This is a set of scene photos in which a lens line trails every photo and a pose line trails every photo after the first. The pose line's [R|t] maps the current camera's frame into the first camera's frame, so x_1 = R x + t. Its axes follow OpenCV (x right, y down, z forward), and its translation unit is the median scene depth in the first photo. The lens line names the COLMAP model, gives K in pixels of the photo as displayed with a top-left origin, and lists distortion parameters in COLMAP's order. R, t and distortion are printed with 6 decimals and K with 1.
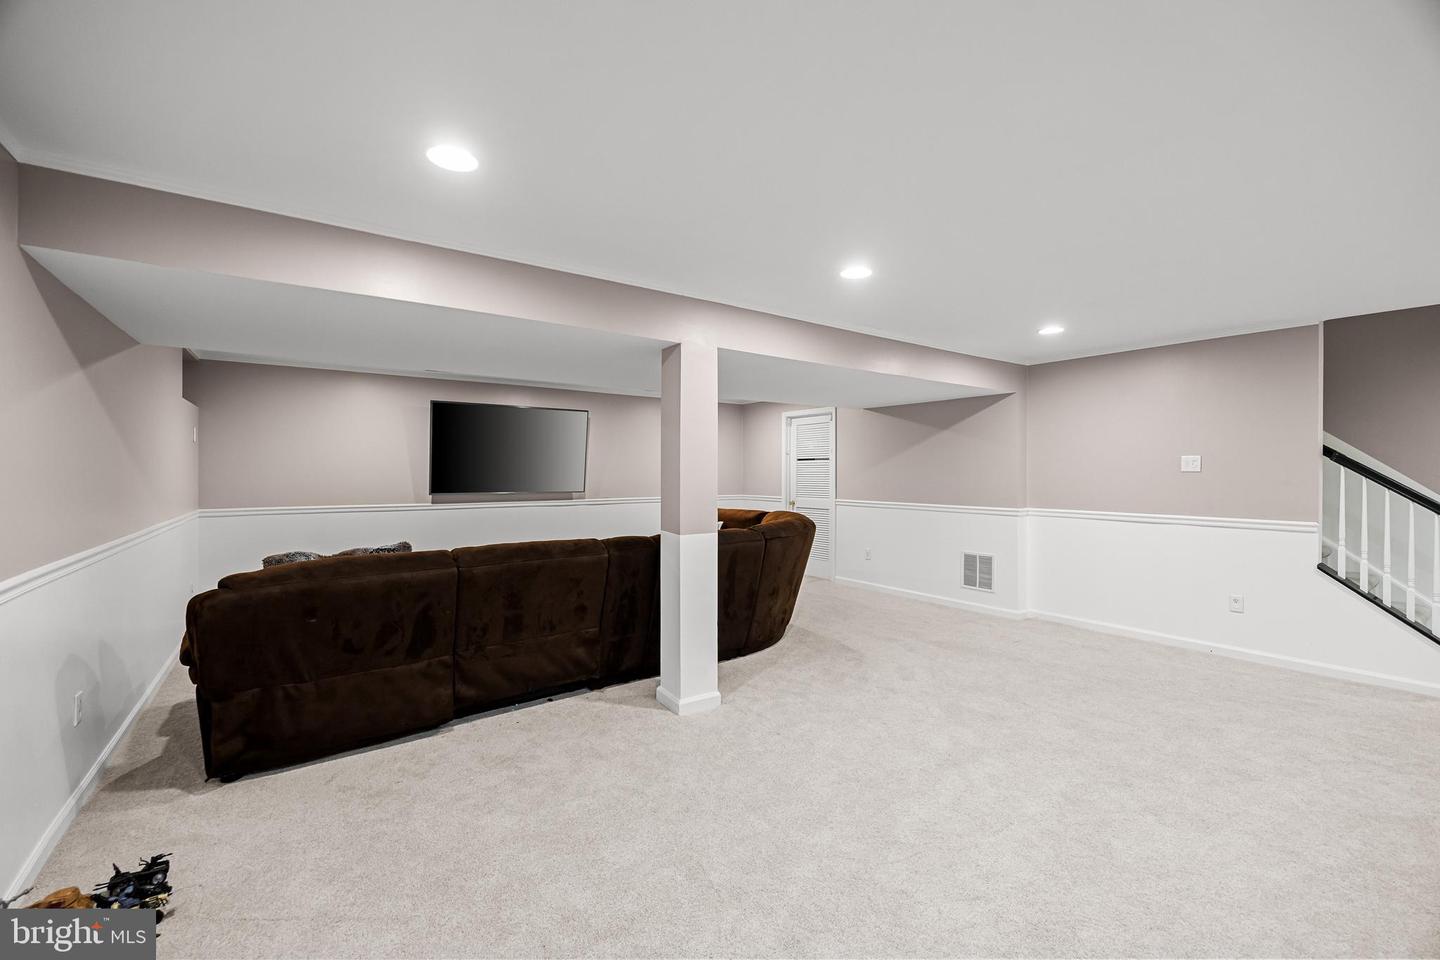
lens RADIAL K [[597.7, 0, 723.6], [0, 597.7, 487.8], [0, 0, 1]] dist [0.000229, 0.000037]
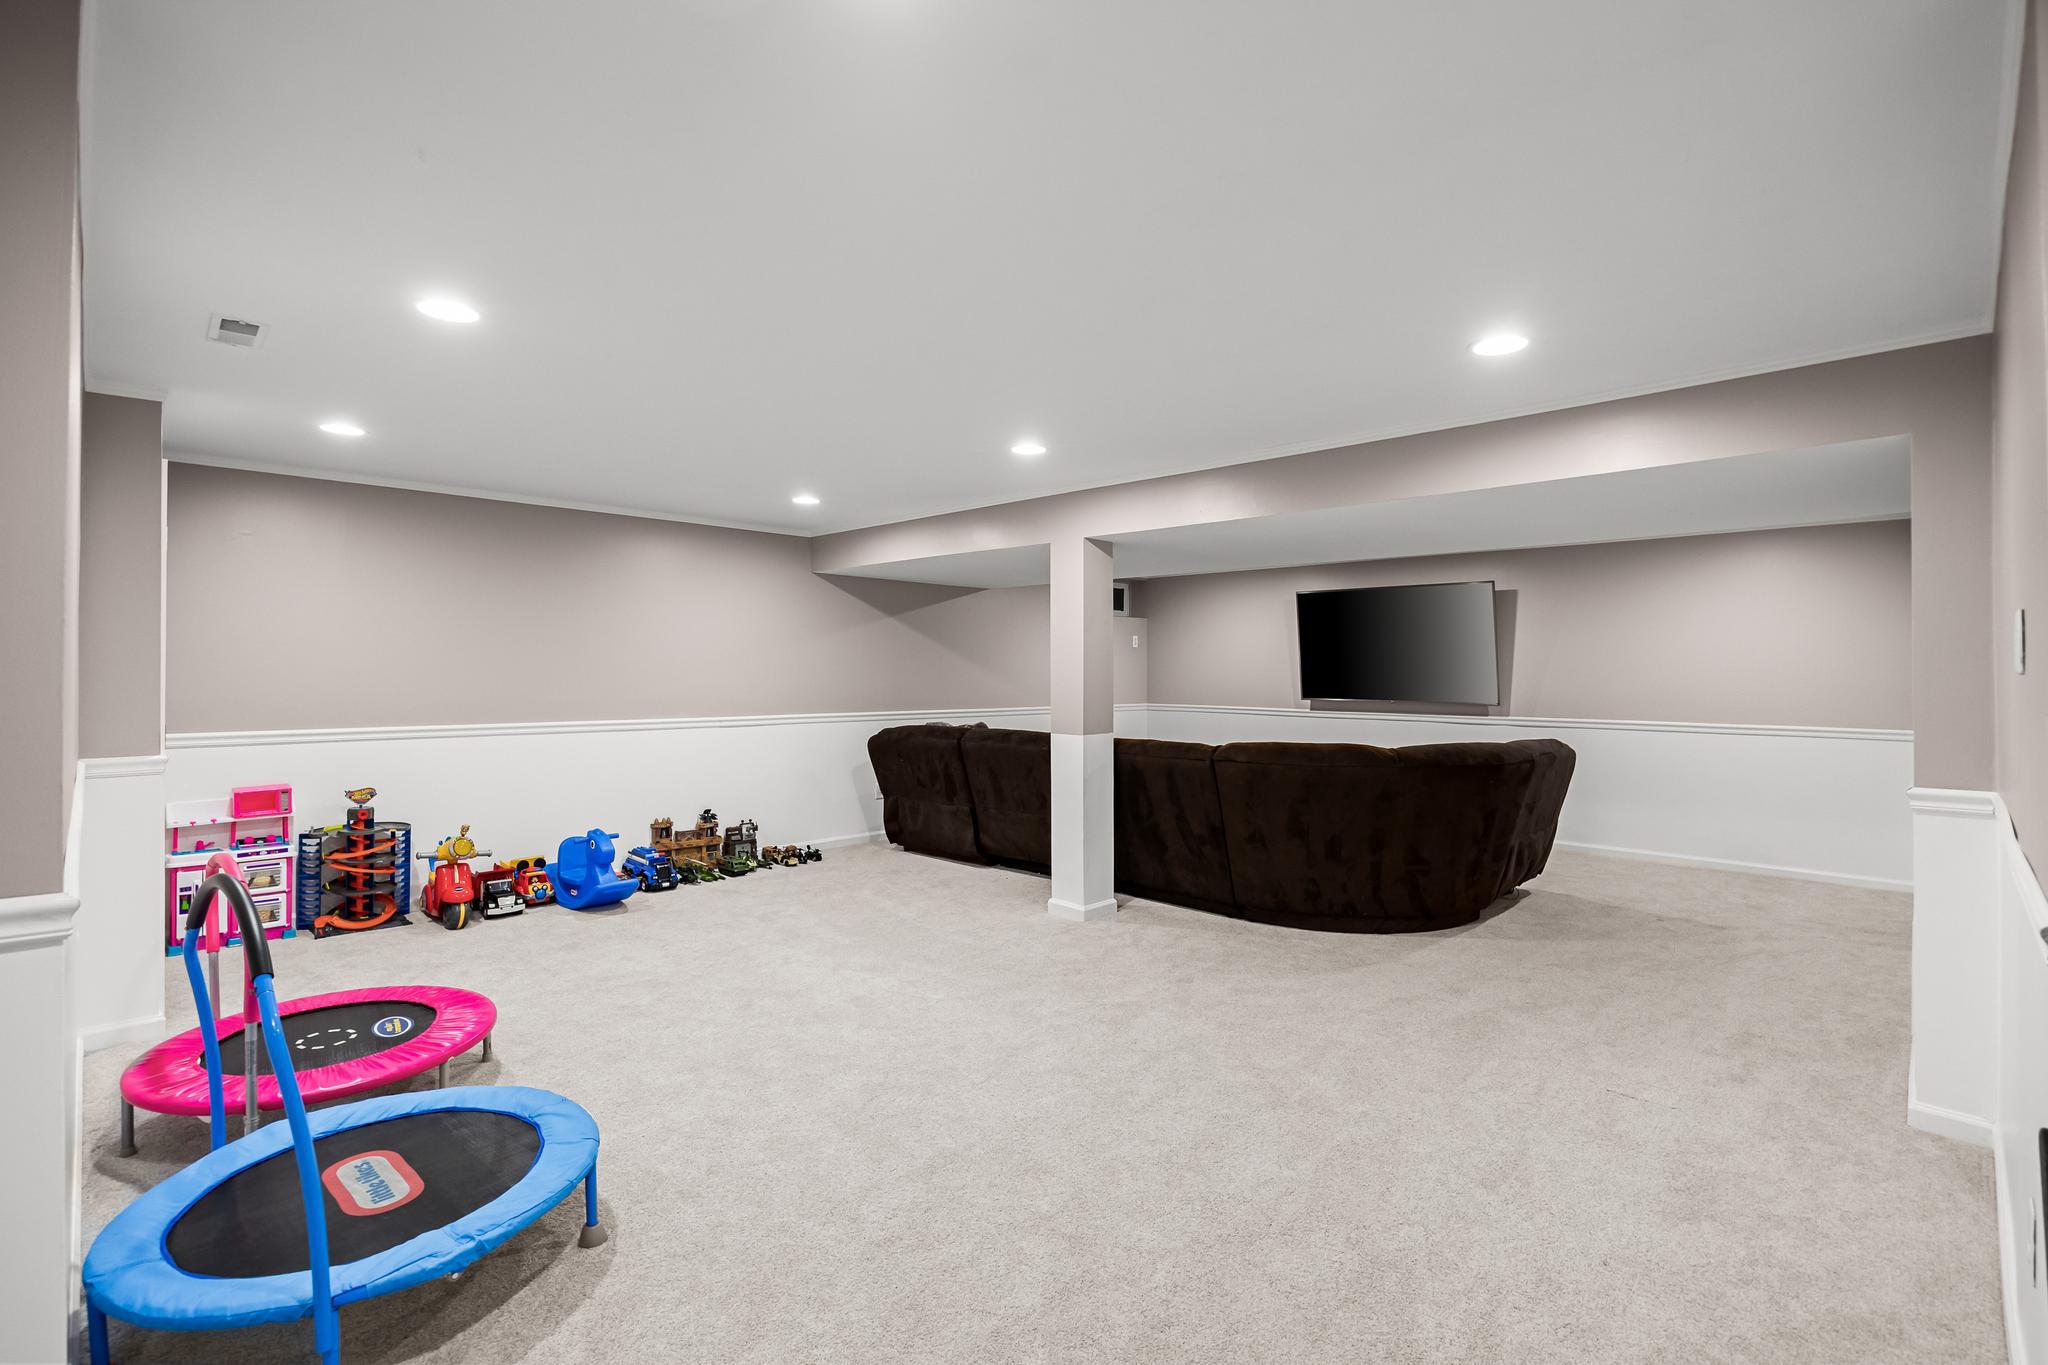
lens RADIAL K [[942.2, 0, 1025.3], [0, 942.2, 671.7], [0, 0, 1]] dist [0.002605, -0.000293]
pose [[0.160446, -0.000856, -0.987044, 1.496867], [-0.032386, 0.999457, -0.006131, -0.014368], [0.986513, 0.032951, 0.160331, 0.695696]]
